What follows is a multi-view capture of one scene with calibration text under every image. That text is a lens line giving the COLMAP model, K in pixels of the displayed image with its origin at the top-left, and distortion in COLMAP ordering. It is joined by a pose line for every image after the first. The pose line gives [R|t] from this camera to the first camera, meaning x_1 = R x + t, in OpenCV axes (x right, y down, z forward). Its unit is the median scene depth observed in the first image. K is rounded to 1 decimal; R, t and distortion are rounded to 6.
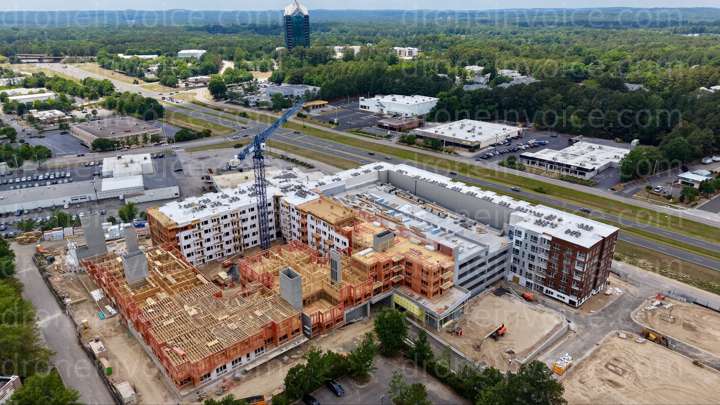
lens RADIAL K [[478.6, 0, 360.0], [0, 478.6, 202.5], [0, 0, 1]] dist [0.065170, -0.080651]
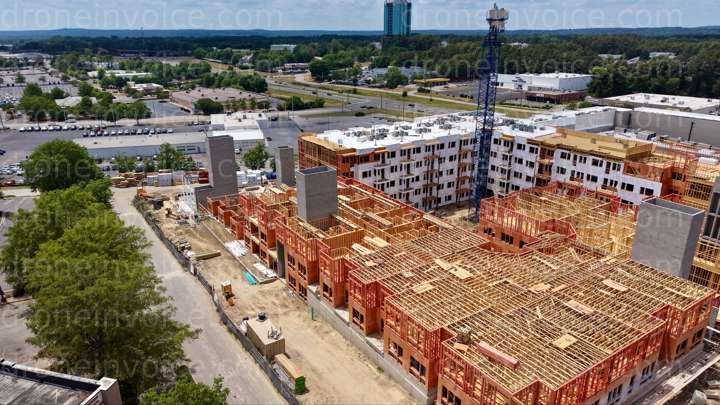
lens RADIAL K [[478.6, 0, 360.0], [0, 478.6, 202.5], [0, 0, 1]] dist [0.065170, -0.080651]
pose [[0.990665, 0.047172, -0.127900, -0.267727], [-0.052414, 0.997905, -0.037933, 0.125270], [0.125842, 0.044283, 0.991061, 0.361309]]
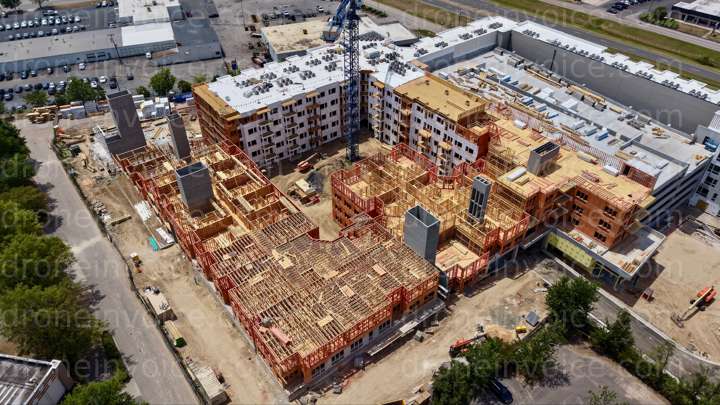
lens RADIAL K [[509.5, 0, 360.0], [0, 509.5, 202.5], [0, 0, 1]] dist [0.075043, -0.095114]
pose [[0.997808, 0.044306, -0.049160, -0.141833], [-0.027498, 0.953234, 0.300978, -0.059423], [0.060196, -0.298967, 0.952363, 0.221610]]
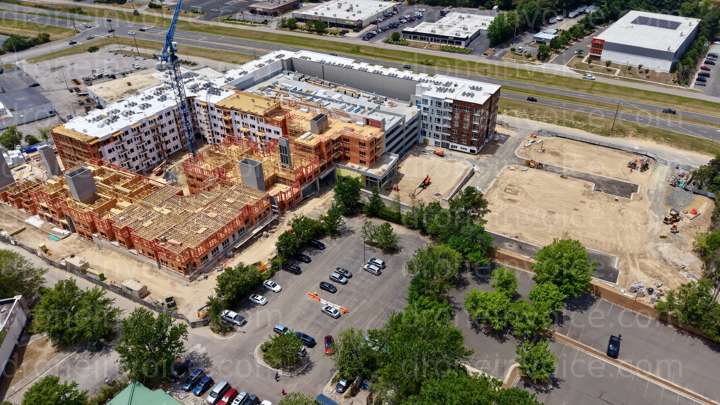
lens RADIAL K [[516.6, 0, 387.1], [0, 516.6, 189.4], [0, 0, 1]] dist [0.047896, -0.060635]
pose [[0.938463, -0.182919, 0.292963, -0.149048], [0.125603, 0.970909, 0.203860, 0.004189], [-0.321730, -0.154518, 0.934138, -0.154786]]
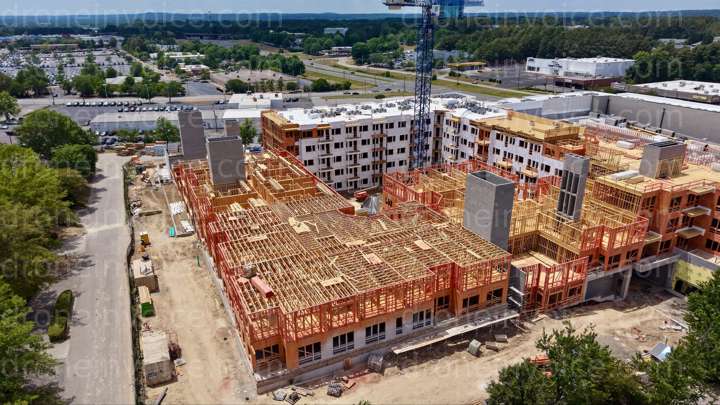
lens RADIAL K [[478.6, 0, 360.0], [0, 478.6, 202.5], [0, 0, 1]] dist [0.065170, -0.080651]
pose [[0.962268, 0.097303, -0.254112, -0.103971], [-0.099895, 0.994994, 0.002718, 0.130933], [0.253104, 0.022769, 0.967171, 0.344400]]
